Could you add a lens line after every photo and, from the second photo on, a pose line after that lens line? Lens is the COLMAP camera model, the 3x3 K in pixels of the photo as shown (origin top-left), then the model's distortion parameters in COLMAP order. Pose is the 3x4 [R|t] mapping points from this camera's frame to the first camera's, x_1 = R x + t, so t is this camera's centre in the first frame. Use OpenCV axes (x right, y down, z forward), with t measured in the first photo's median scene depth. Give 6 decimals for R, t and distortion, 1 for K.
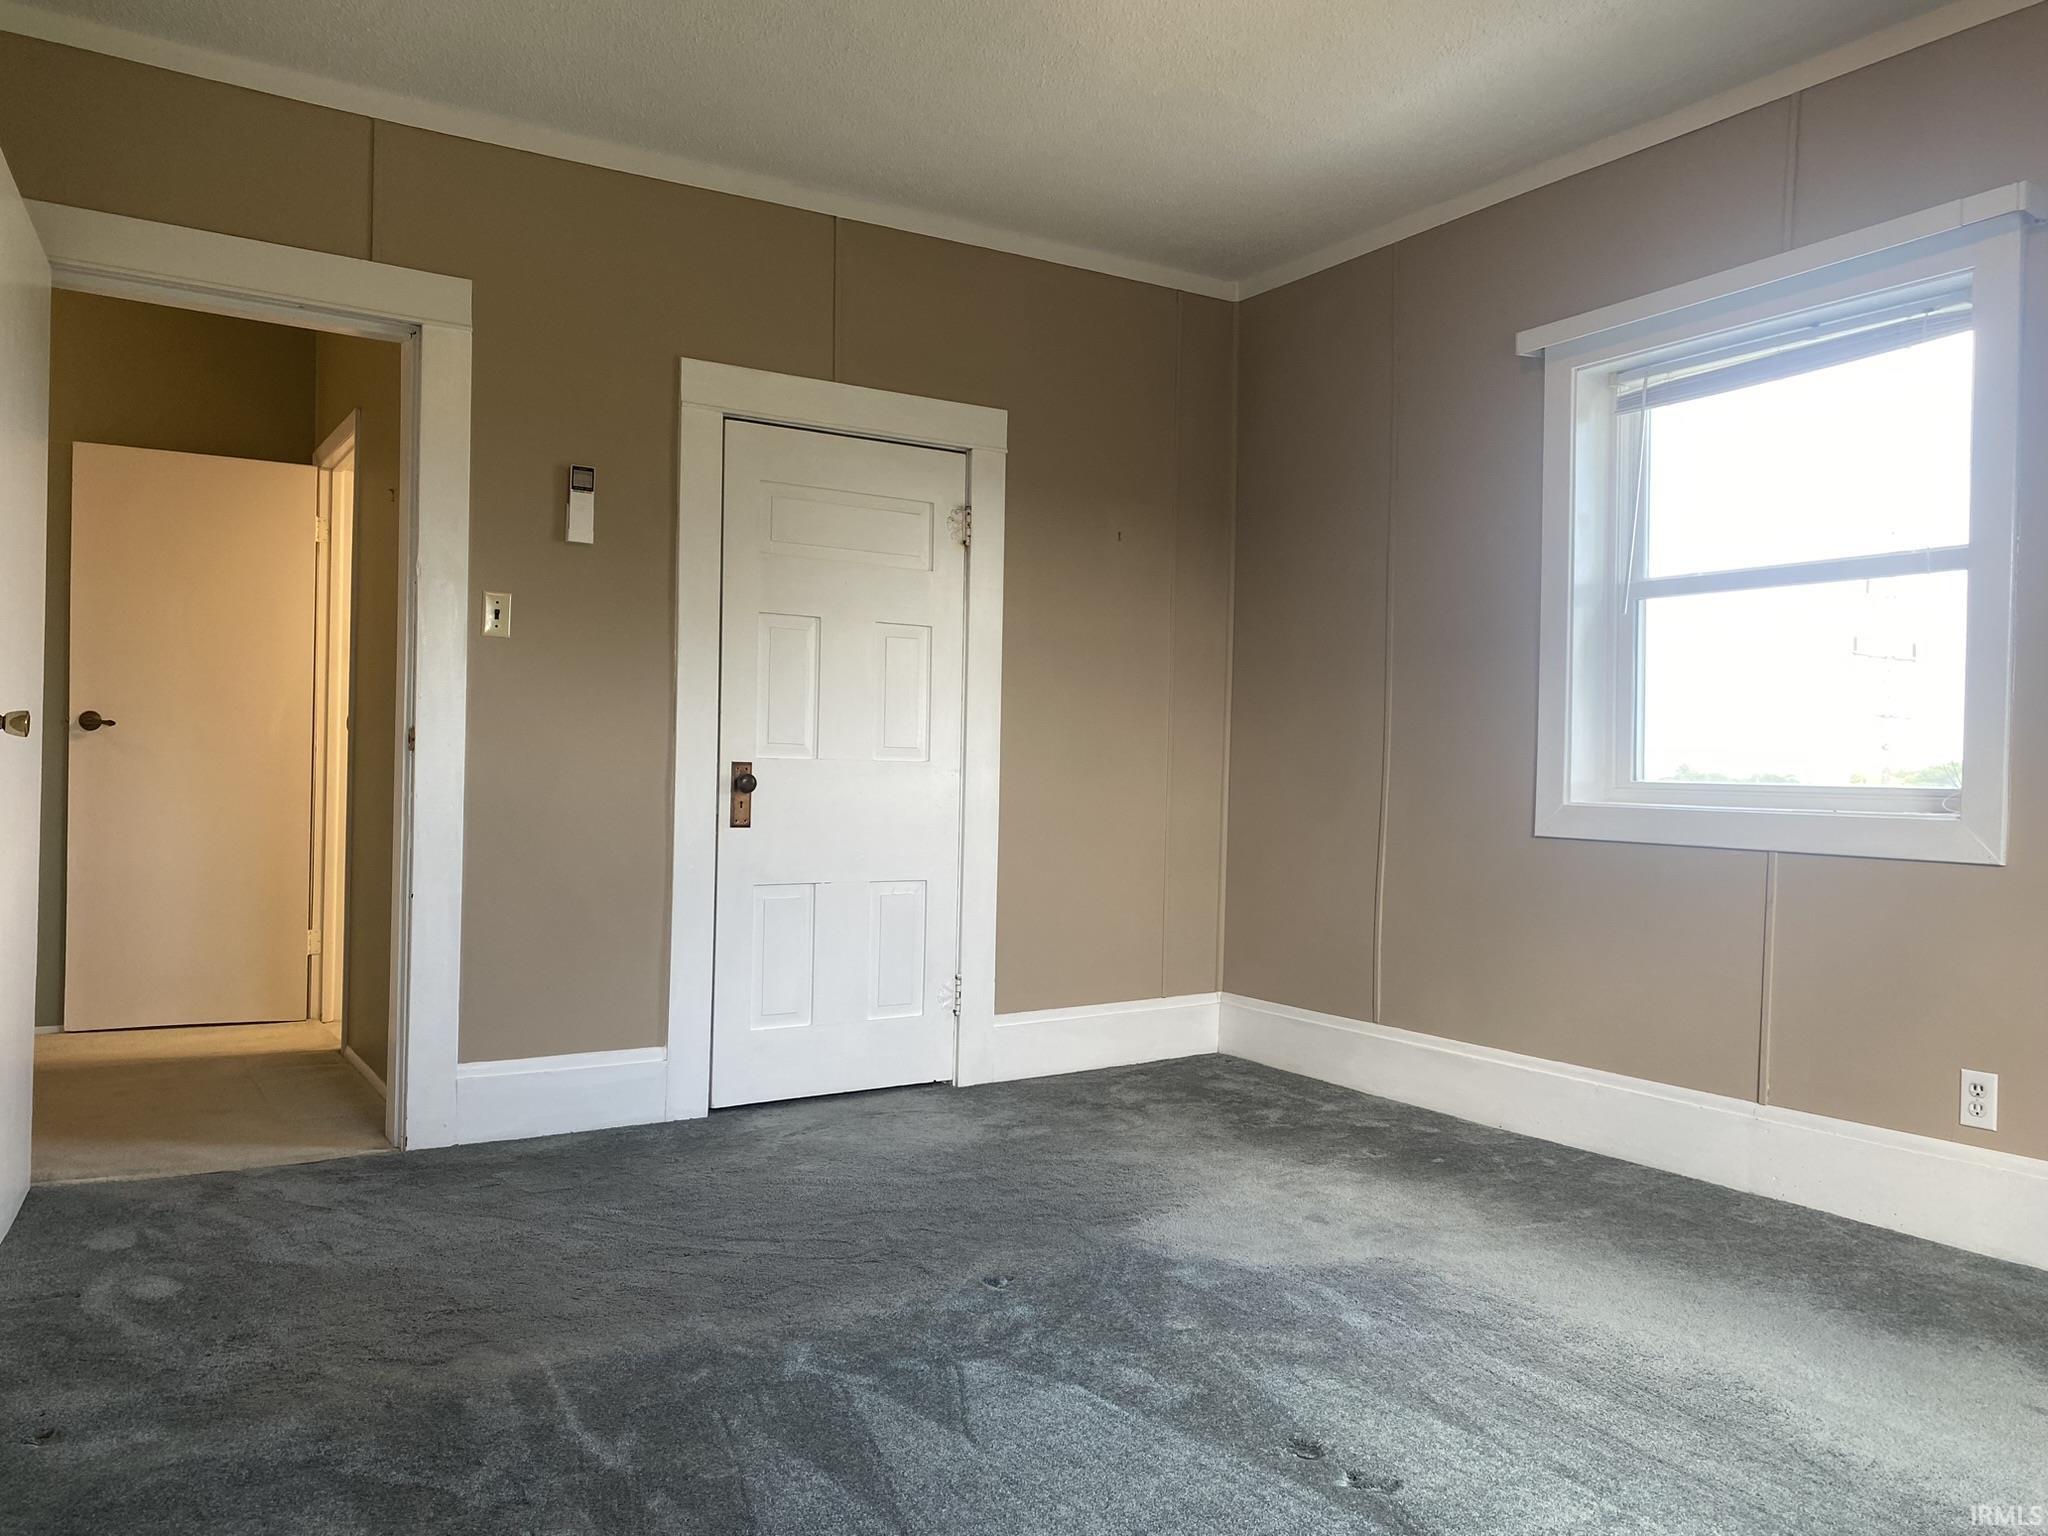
lens RADIAL K [[1548.6, 0, 1024.0], [0, 1548.6, 768.0], [0, 0, 1]] dist [0.073343, -0.191614]
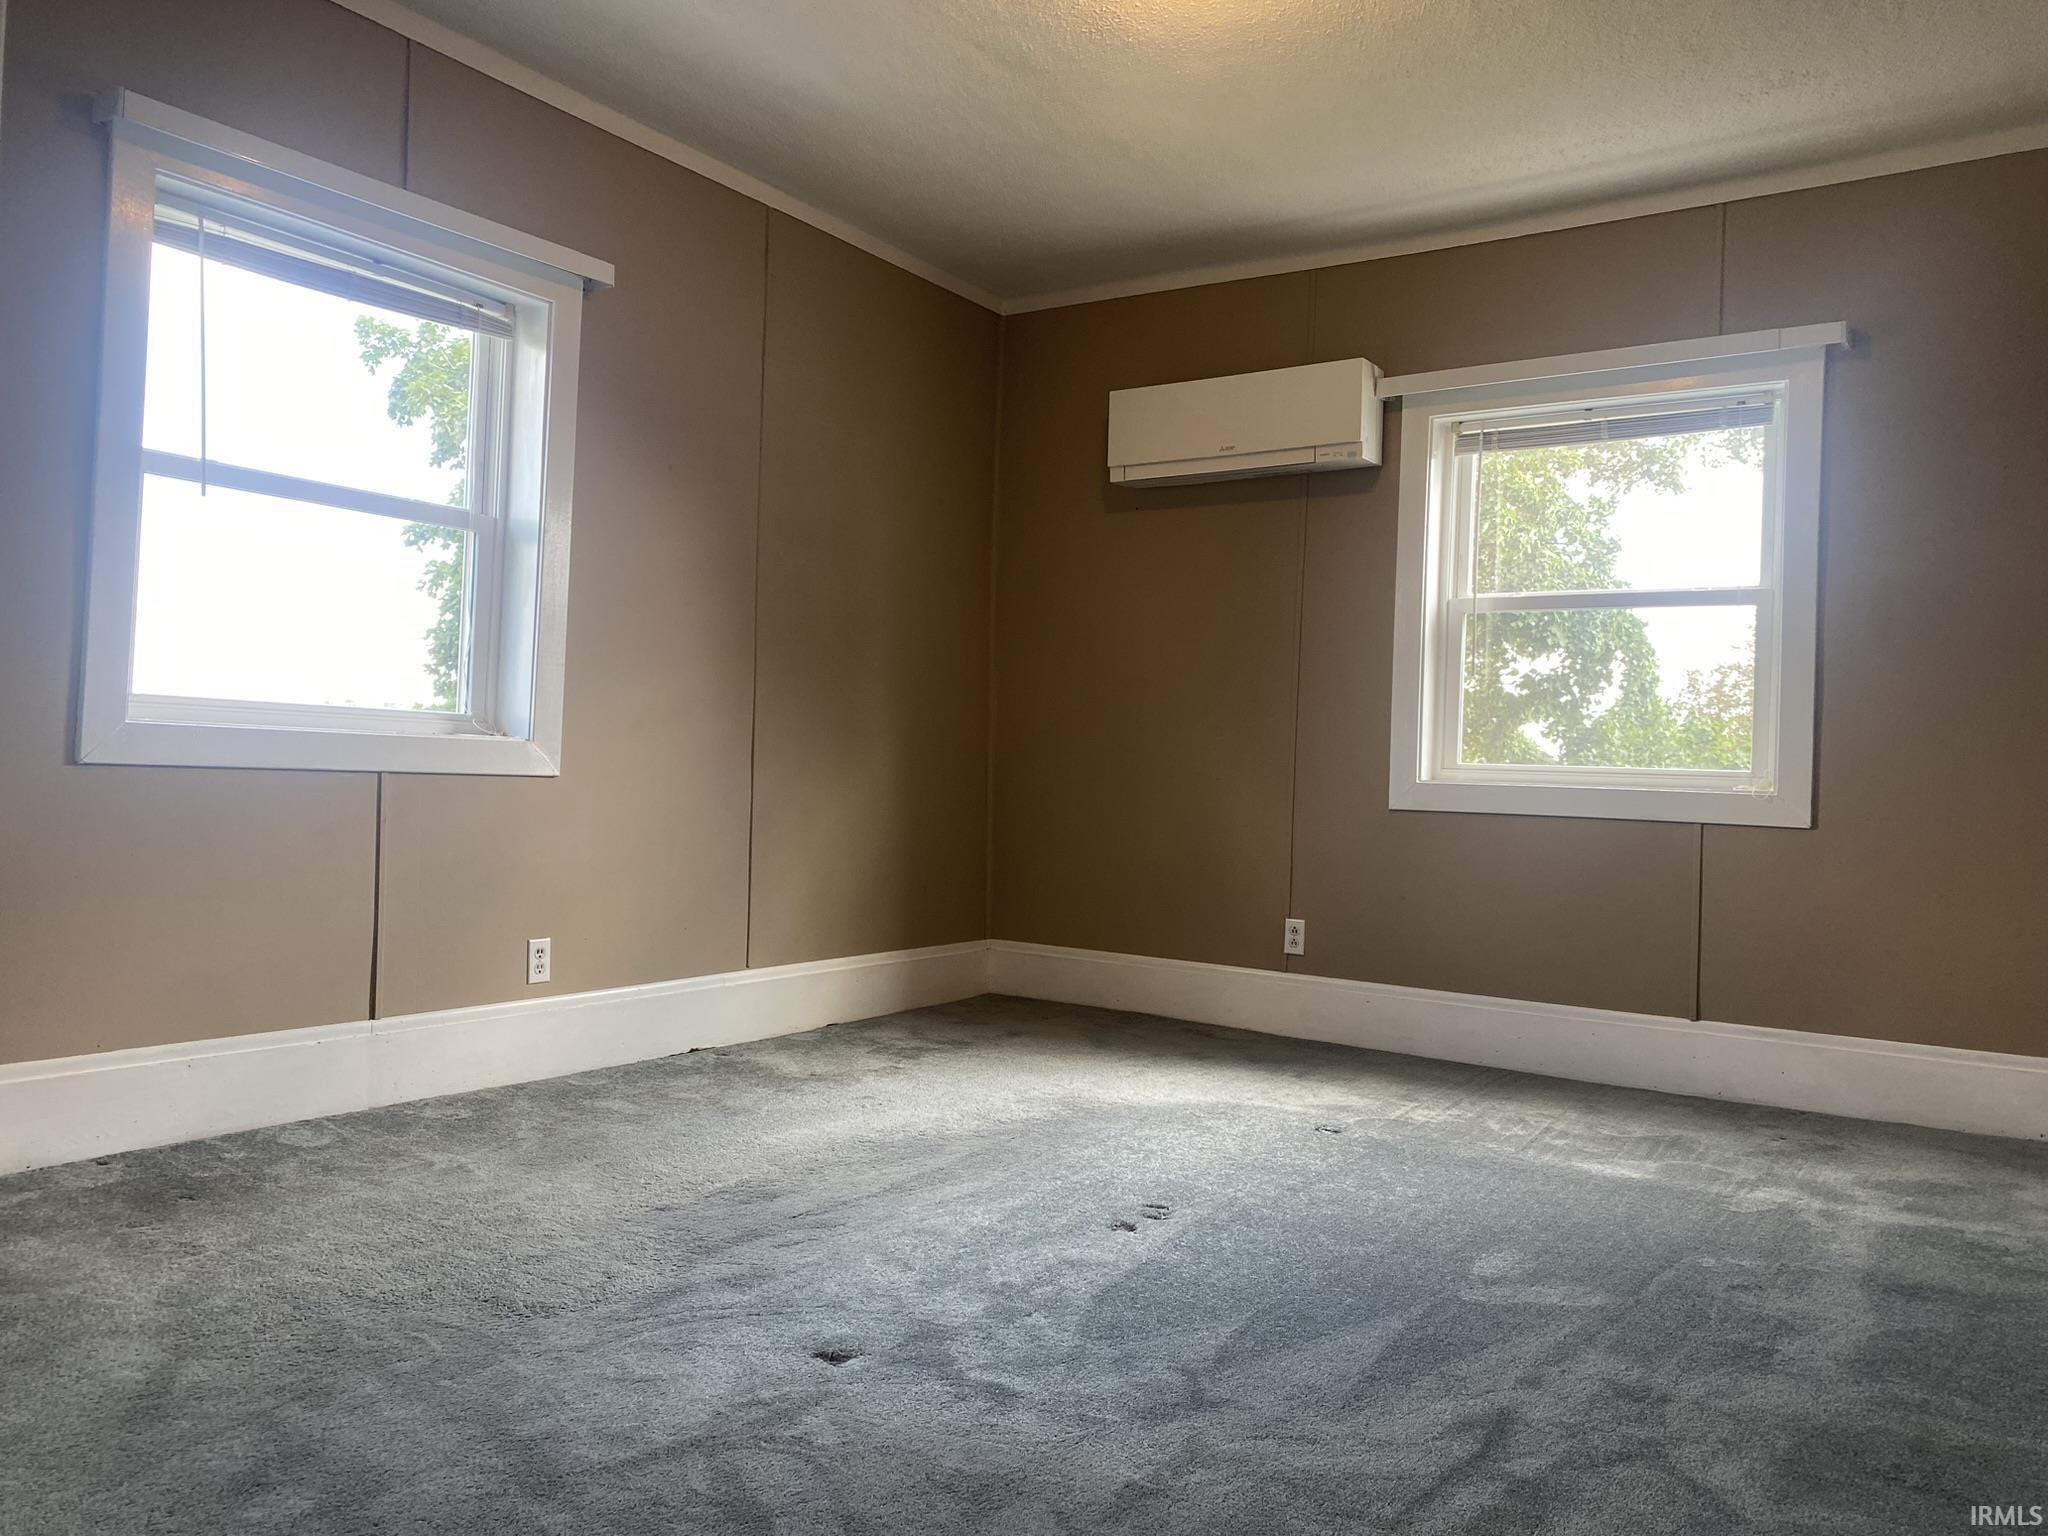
lens RADIAL K [[1548.6, 0, 1024.0], [0, 1548.6, 768.0], [0, 0, 1]] dist [0.073343, -0.191614]
pose [[-0.462200, -0.035992, 0.886045, -0.661742], [-0.045160, 0.998835, 0.017016, 0.014198], [-0.885625, -0.032149, -0.463287, 1.168291]]
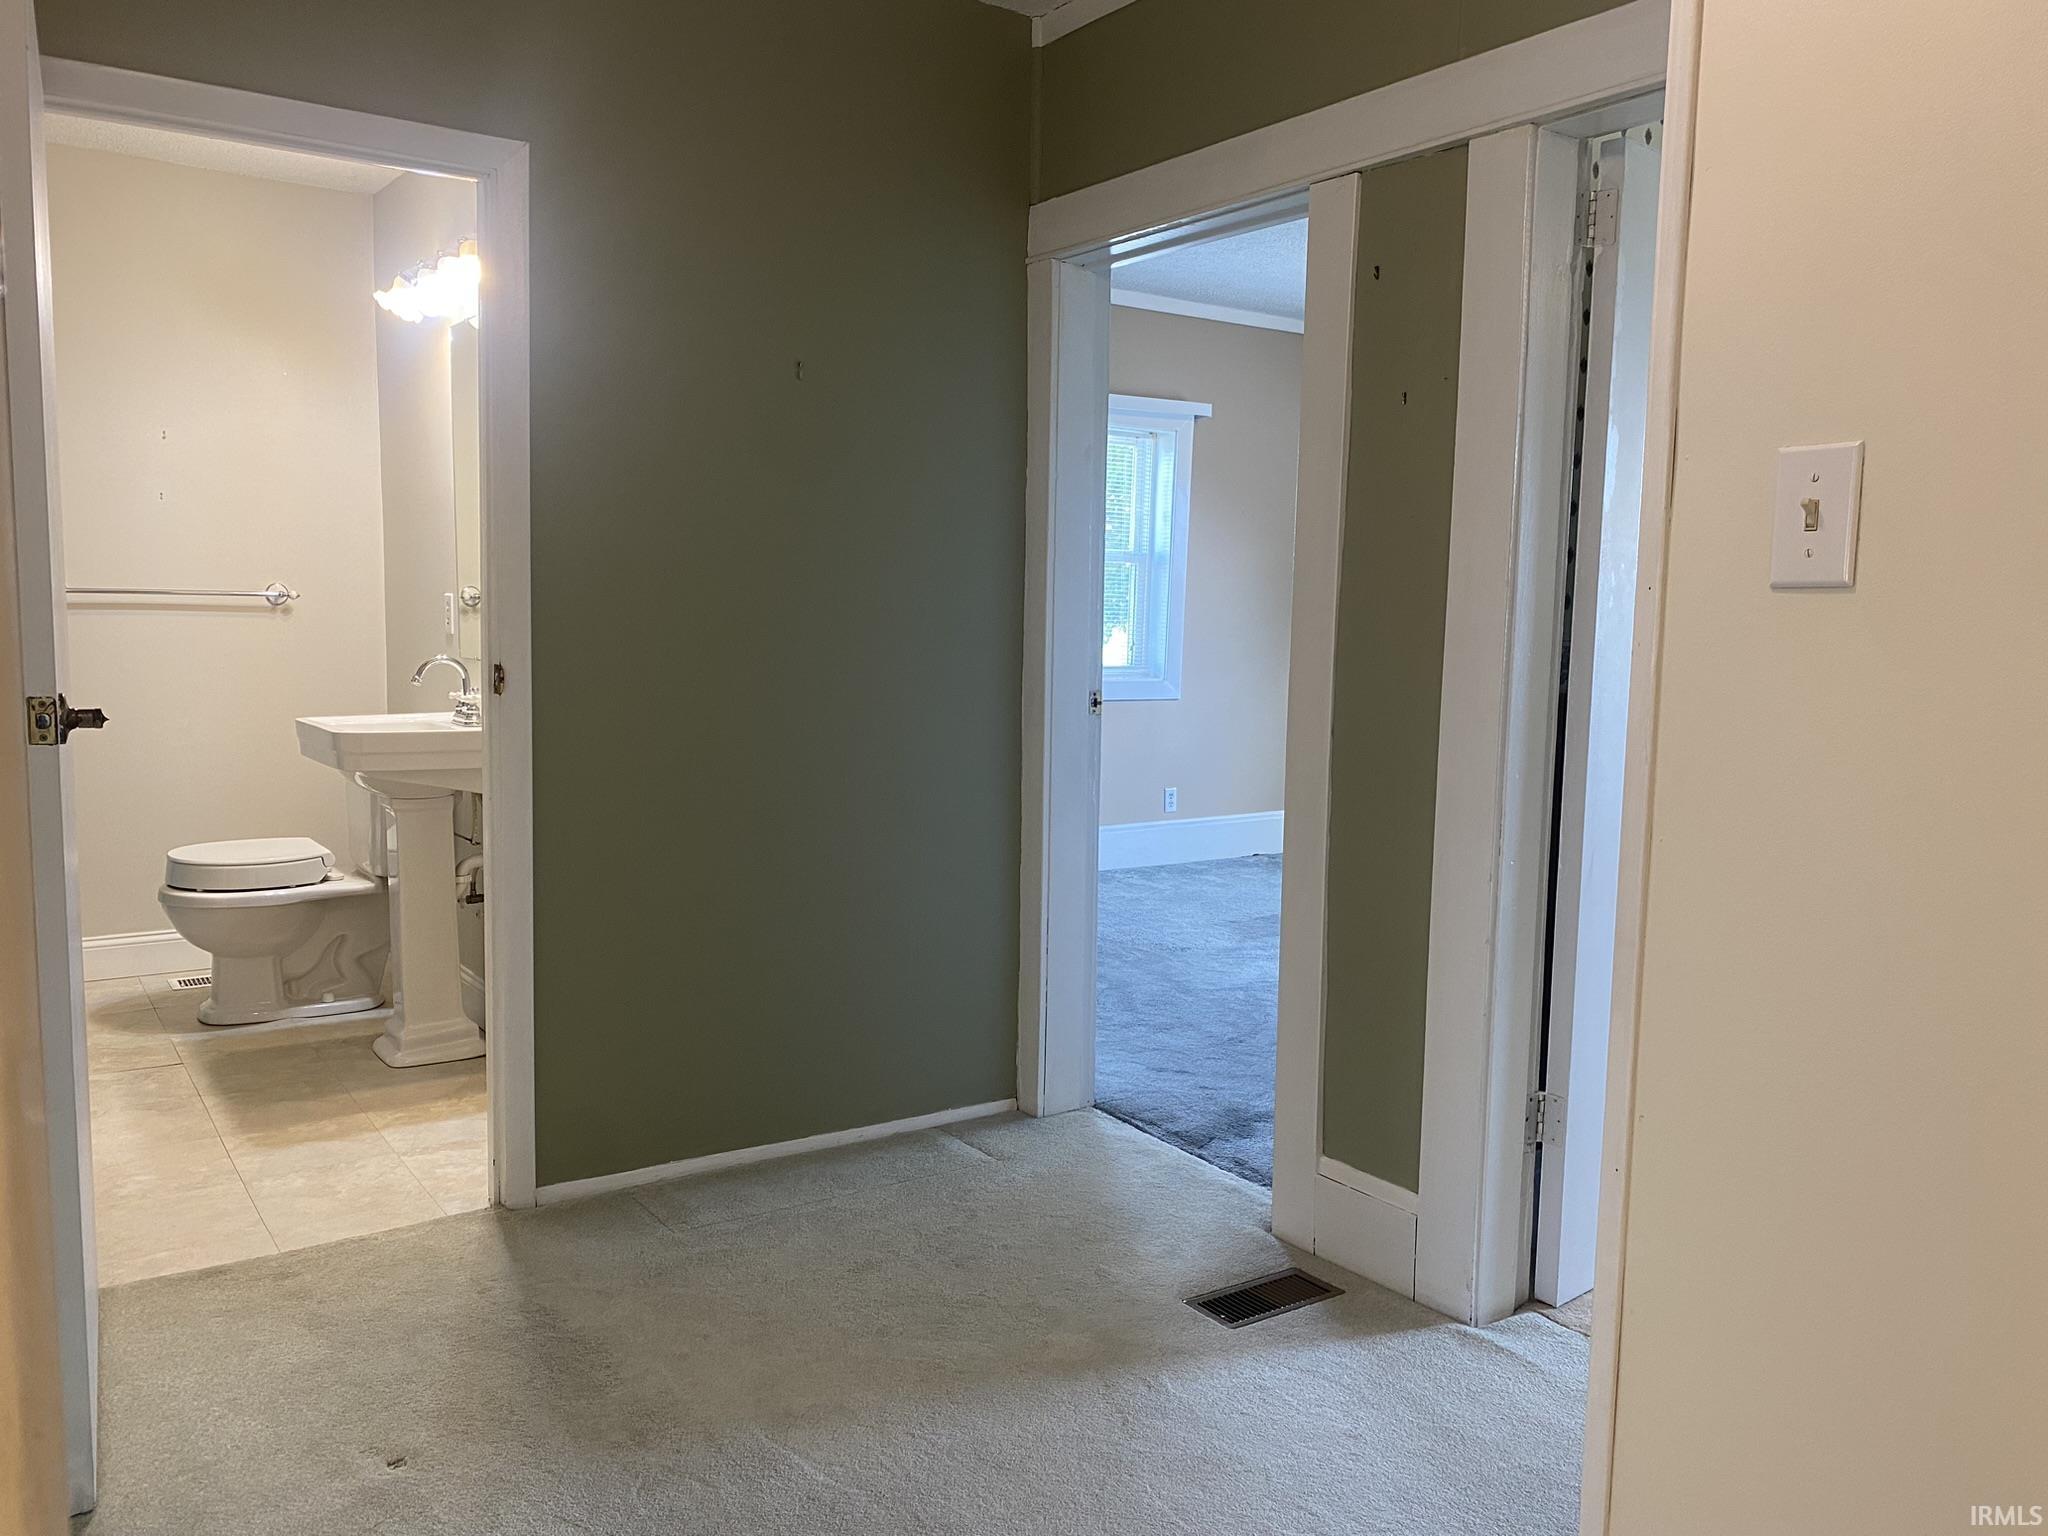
lens RADIAL K [[1548.6, 0, 1024.0], [0, 1548.6, 768.0], [0, 0, 1]] dist [0.073343, -0.191614]
pose [[-0.102424, -0.134679, 0.985582, -1.572091], [-0.023683, 0.990842, 0.132936, -0.132949], [-0.994459, -0.009726, -0.104675, 1.376838]]
